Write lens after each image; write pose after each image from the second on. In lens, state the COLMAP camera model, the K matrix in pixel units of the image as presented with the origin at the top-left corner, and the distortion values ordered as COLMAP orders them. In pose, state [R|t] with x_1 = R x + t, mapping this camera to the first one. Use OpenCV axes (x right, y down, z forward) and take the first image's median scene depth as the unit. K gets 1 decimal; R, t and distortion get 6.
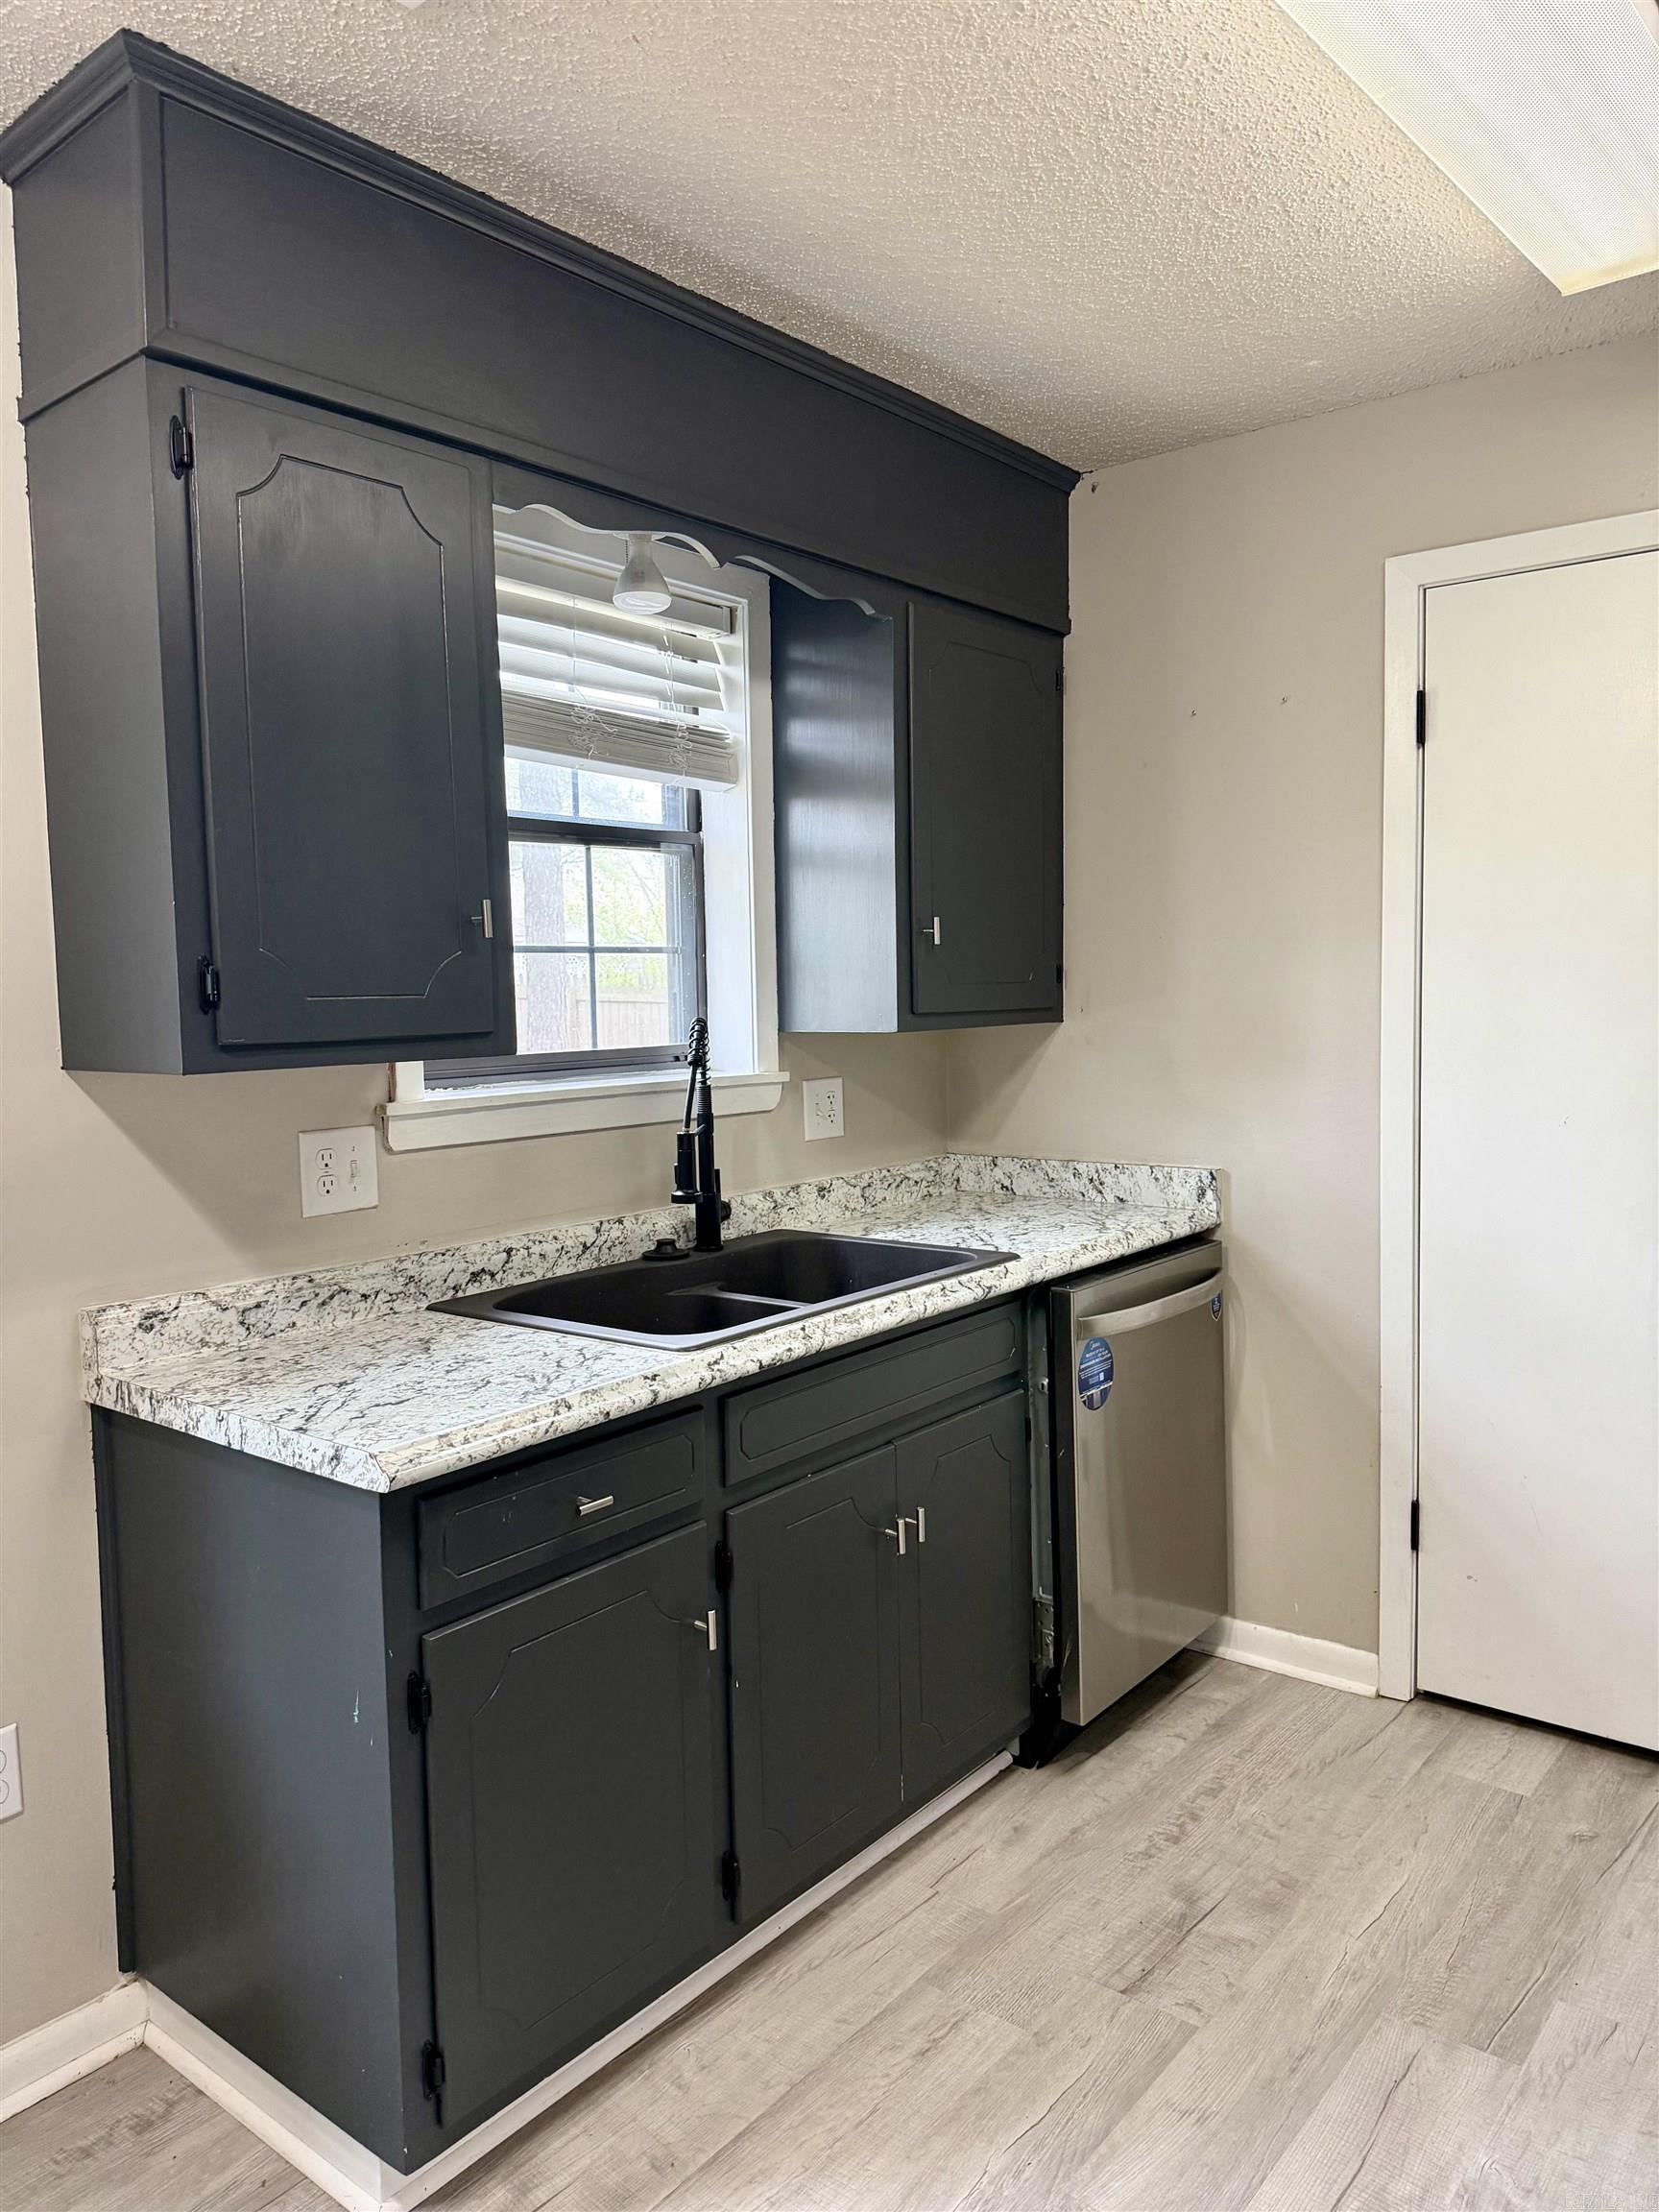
lens RADIAL K [[1563.0, 0, 828.0], [0, 1563.0, 1090.1], [0, 0, 1]] dist [0.024552, -0.034735]
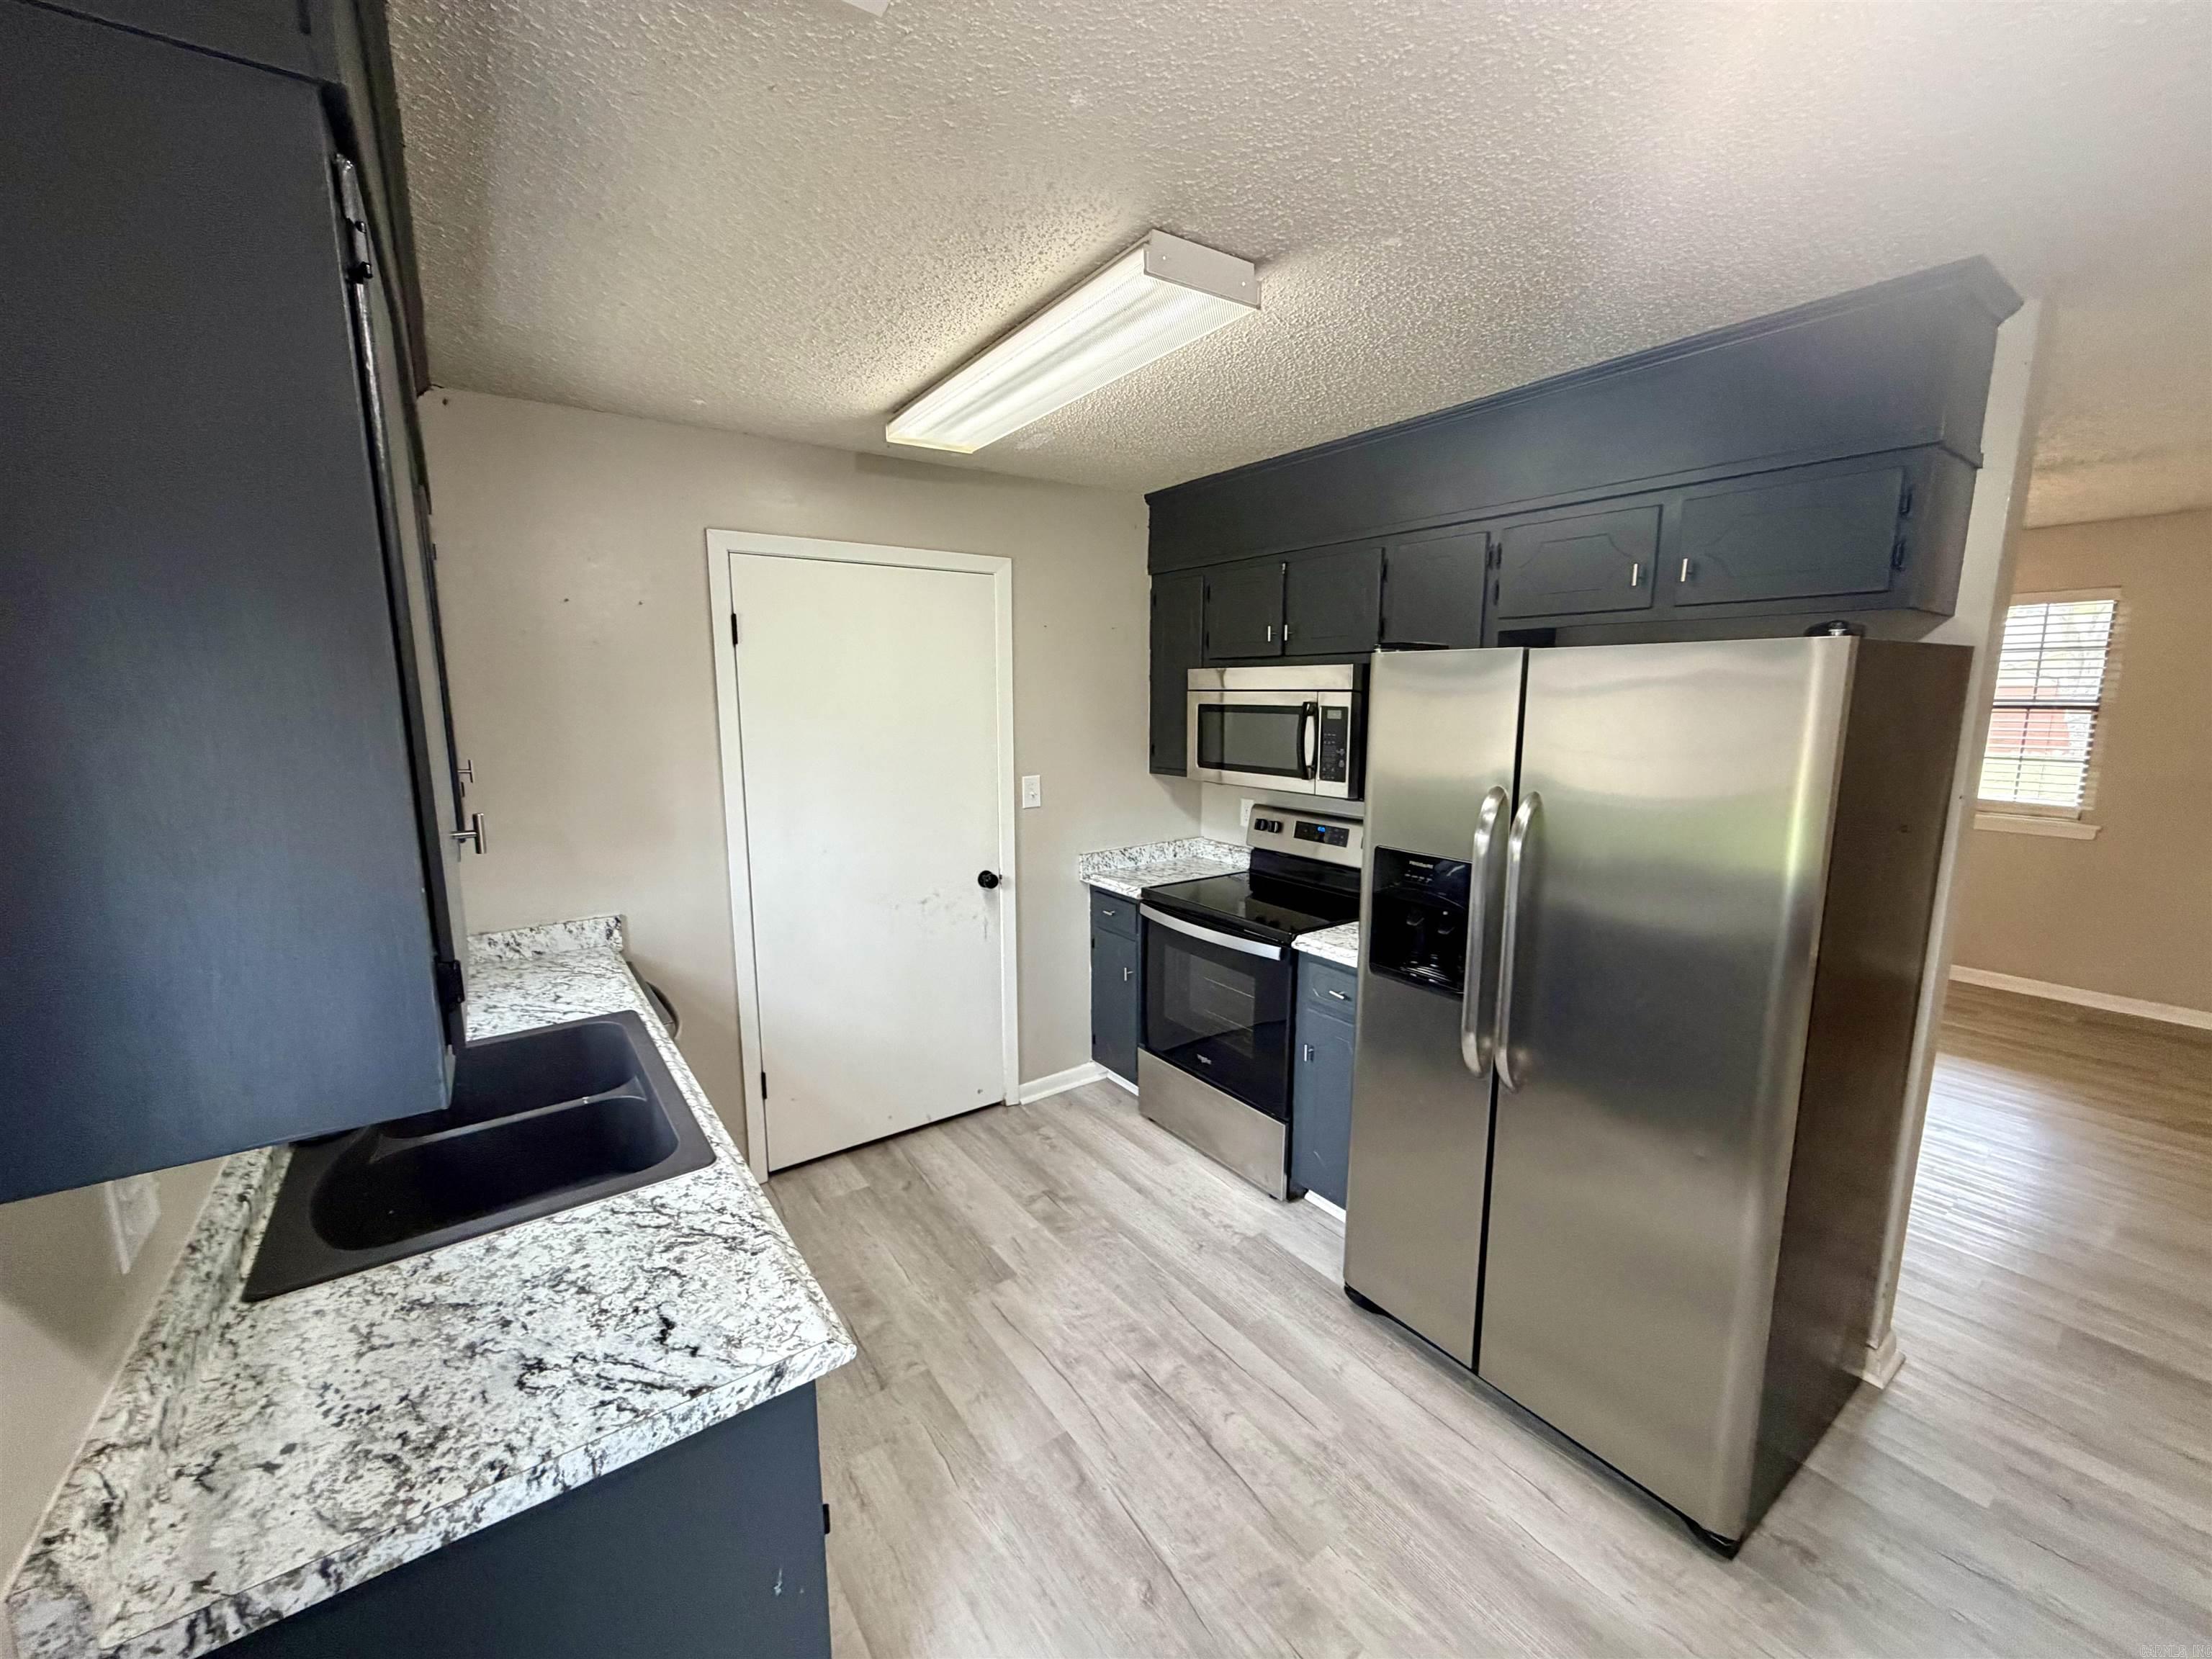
lens RADIAL K [[883.3, 0, 1100.4], [0, 883.3, 828.5], [0, 0, 1]] dist [0.003592, -0.001314]
pose [[0.268945, -0.133417, 0.953870, -0.507743], [0.062450, 0.990691, 0.120960, -0.126200], [-0.961129, 0.027037, 0.274773, 0.398692]]
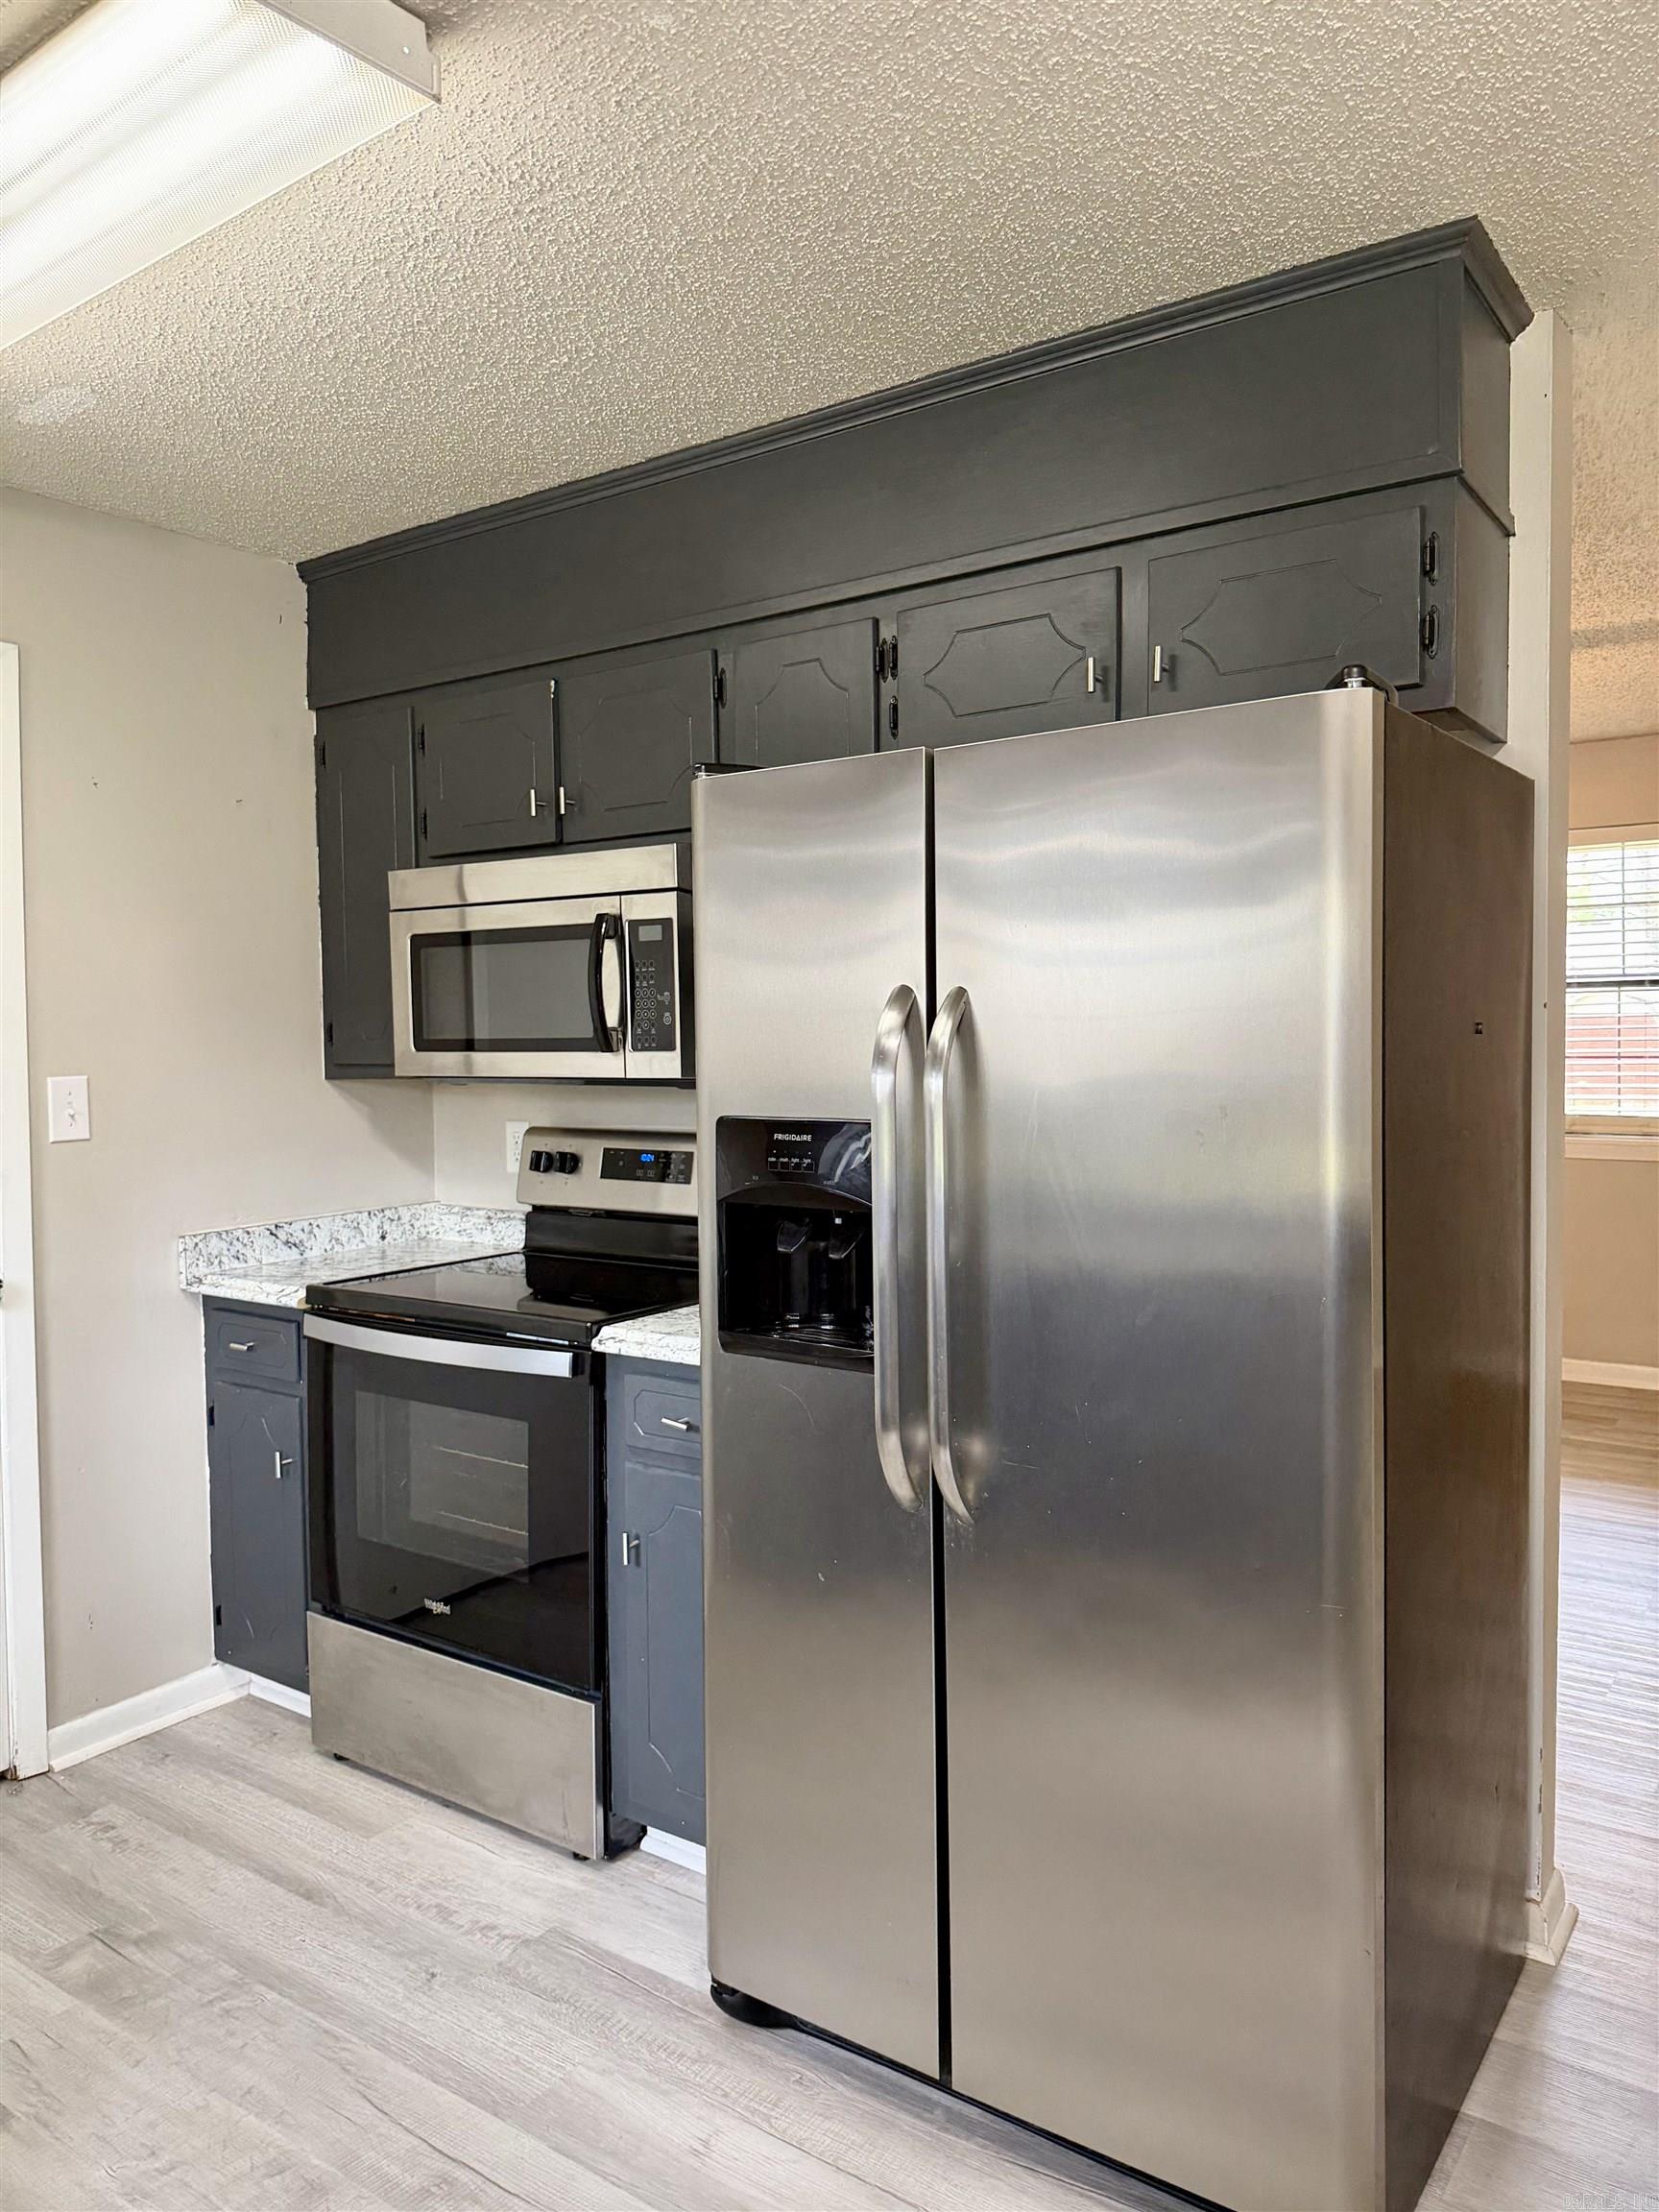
lens RADIAL K [[1563.0, 0, 821.8], [0, 1563.0, 1092.6], [0, 0, 1]] dist [0.024552, -0.034735]
pose [[-0.059463, -0.017858, 0.998071, -0.463288], [0.081483, 0.996417, 0.022683, -0.019411], [-0.994899, 0.082675, -0.057795, 0.369542]]
